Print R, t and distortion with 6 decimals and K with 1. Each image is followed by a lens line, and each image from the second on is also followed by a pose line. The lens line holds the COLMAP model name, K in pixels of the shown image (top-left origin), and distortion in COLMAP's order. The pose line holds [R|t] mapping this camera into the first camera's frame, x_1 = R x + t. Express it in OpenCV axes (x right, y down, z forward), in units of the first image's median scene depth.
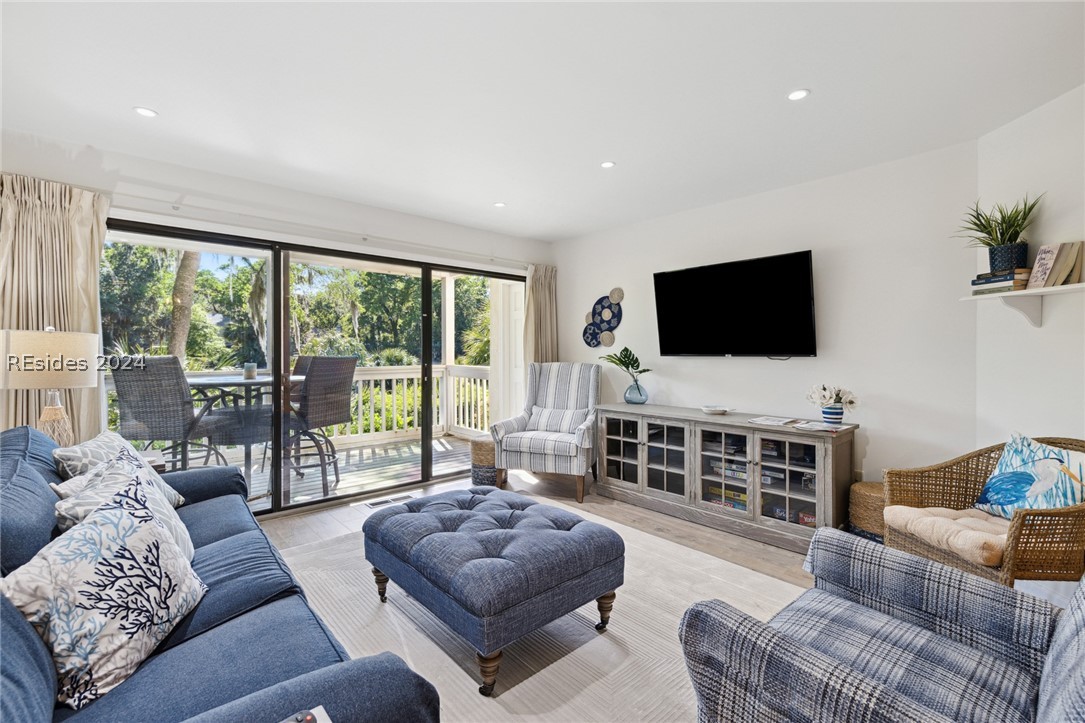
lens RADIAL K [[480.5, 0, 545.2], [0, 480.5, 356.8], [0, 0, 1]] dist [0.007447, -0.000953]
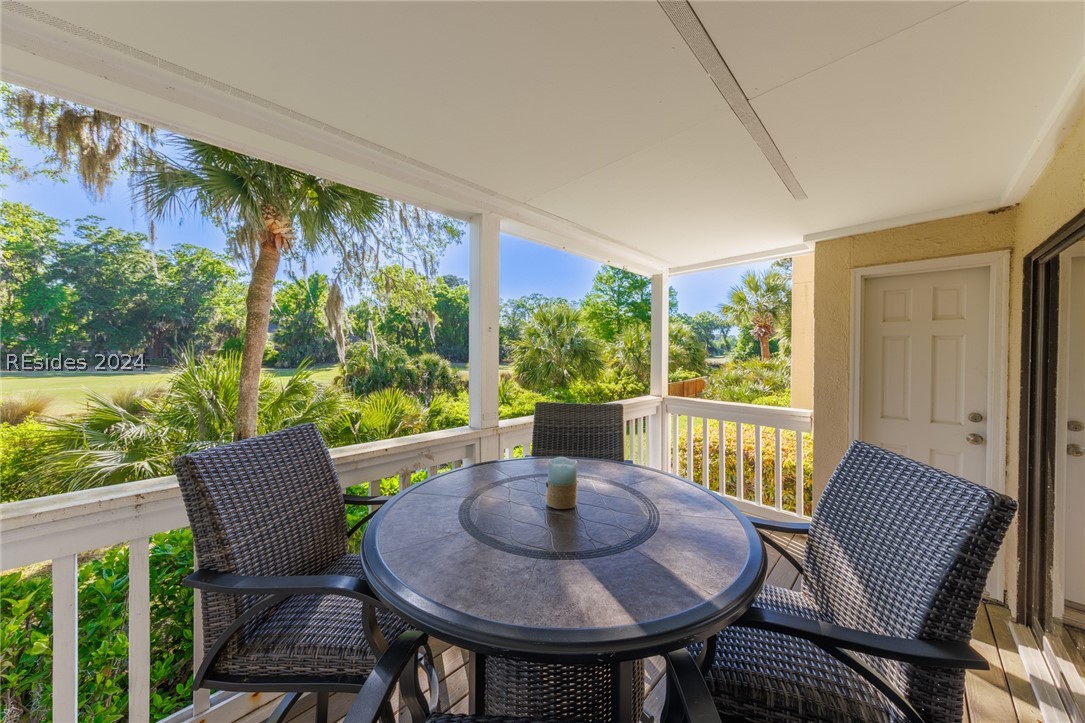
lens RADIAL K [[364.5, 0, 544.7], [0, 364.5, 356.1], [0, 0, 1]] dist [-0.001486, -0.000047]
pose [[0.997936, 0.005818, 0.063952, -0.836340], [-0.005496, 0.999971, -0.005206, -0.070500], [-0.063980, 0.004844, 0.997939, 0.902106]]
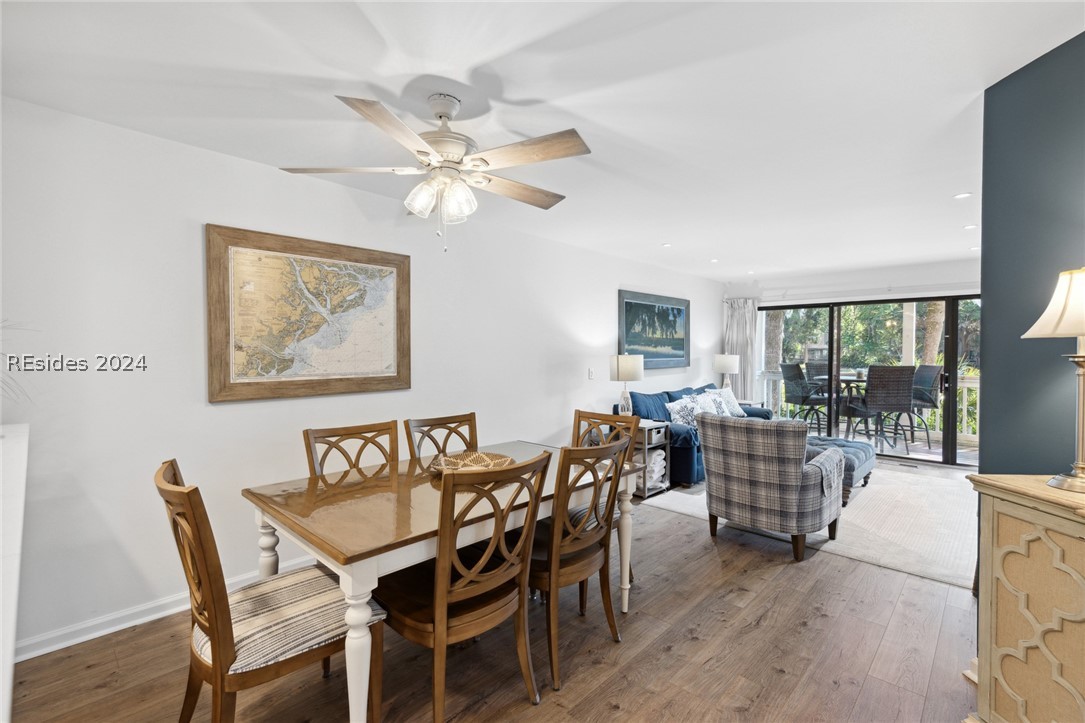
lens RADIAL K [[480.5, 0, 539.7], [0, 480.5, 358.2], [0, 0, 1]] dist [0.007447, -0.000953]
pose [[0.069845, 0.013411, -0.997468, 1.157931], [-0.018714, 0.999751, 0.012132, -0.026005], [0.997382, 0.017820, 0.070078, -0.228511]]
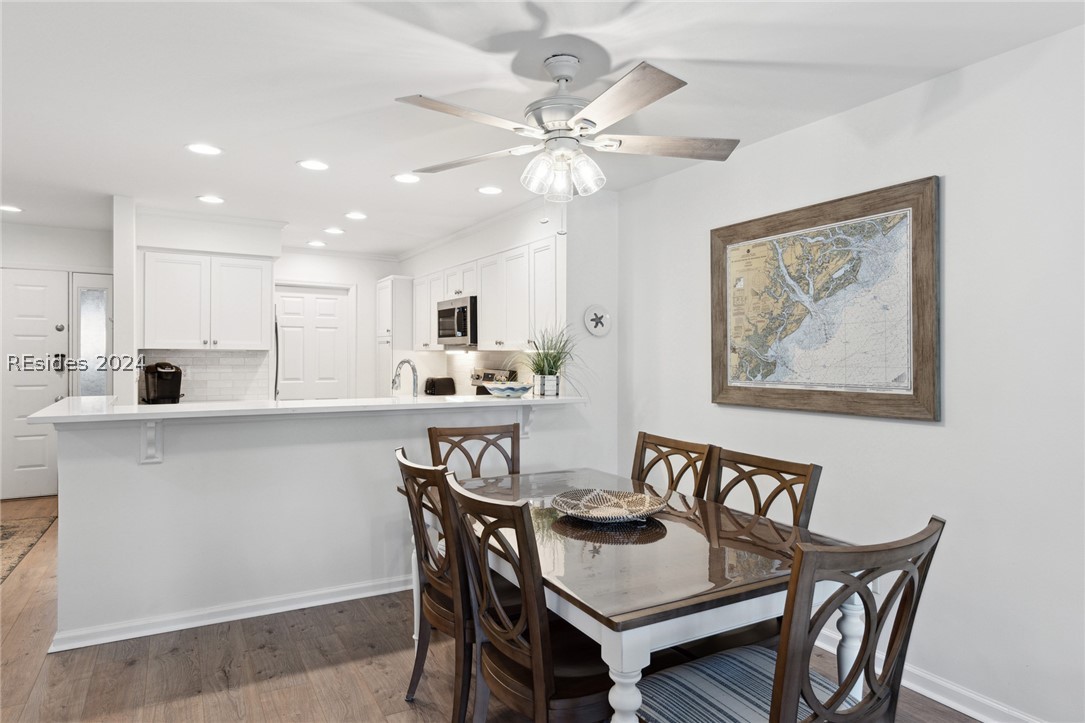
lens RADIAL K [[646.2, 0, 541.1], [0, 646.2, 368.0], [0, 0, 1]] dist [0.015104, 0.000170]
pose [[-0.974777, -0.006241, 0.223093, 0.455262], [0.002098, 0.999309, 0.037122, -0.033027], [-0.223171, 0.036654, -0.974090, 0.348172]]
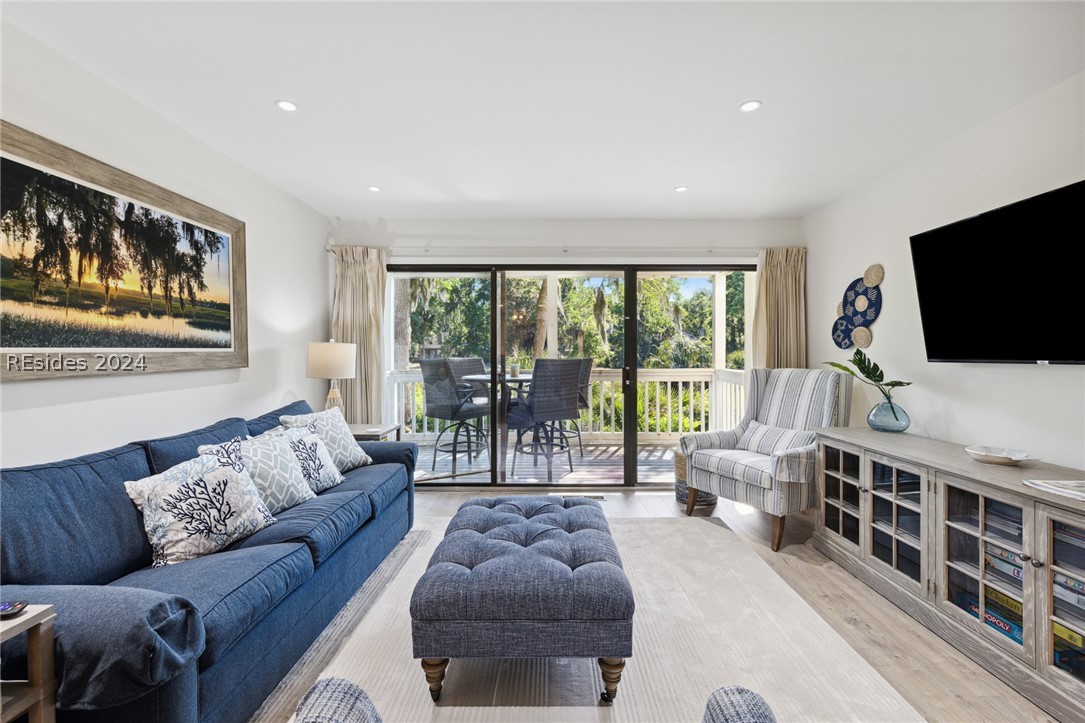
lens RADIAL K [[471.3, 0, 545.3], [0, 471.3, 359.4], [0, 0, 1]] dist [0.006451, -0.001083]
pose [[0.738814, 0.007333, -0.673869, 0.329345], [-0.006993, 0.999970, 0.003215, -0.003855], [0.673873, 0.002337, 0.738844, 0.201043]]
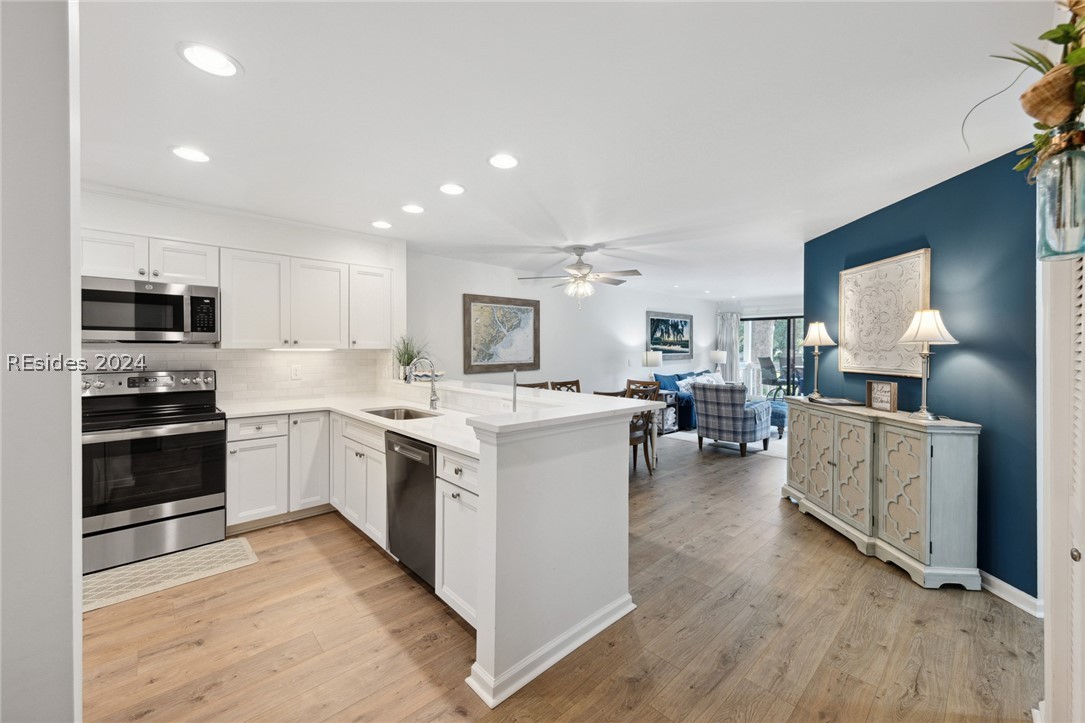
lens RADIAL K [[424.8, 0, 540.7], [0, 424.8, 350.5], [0, 0, 1]] dist [0.003715, -0.000037]
pose [[0.005405, 0.006820, -0.999962, 1.810300], [-0.016802, 0.999836, 0.006728, -0.032014], [0.999844, 0.016765, 0.005518, -0.420615]]
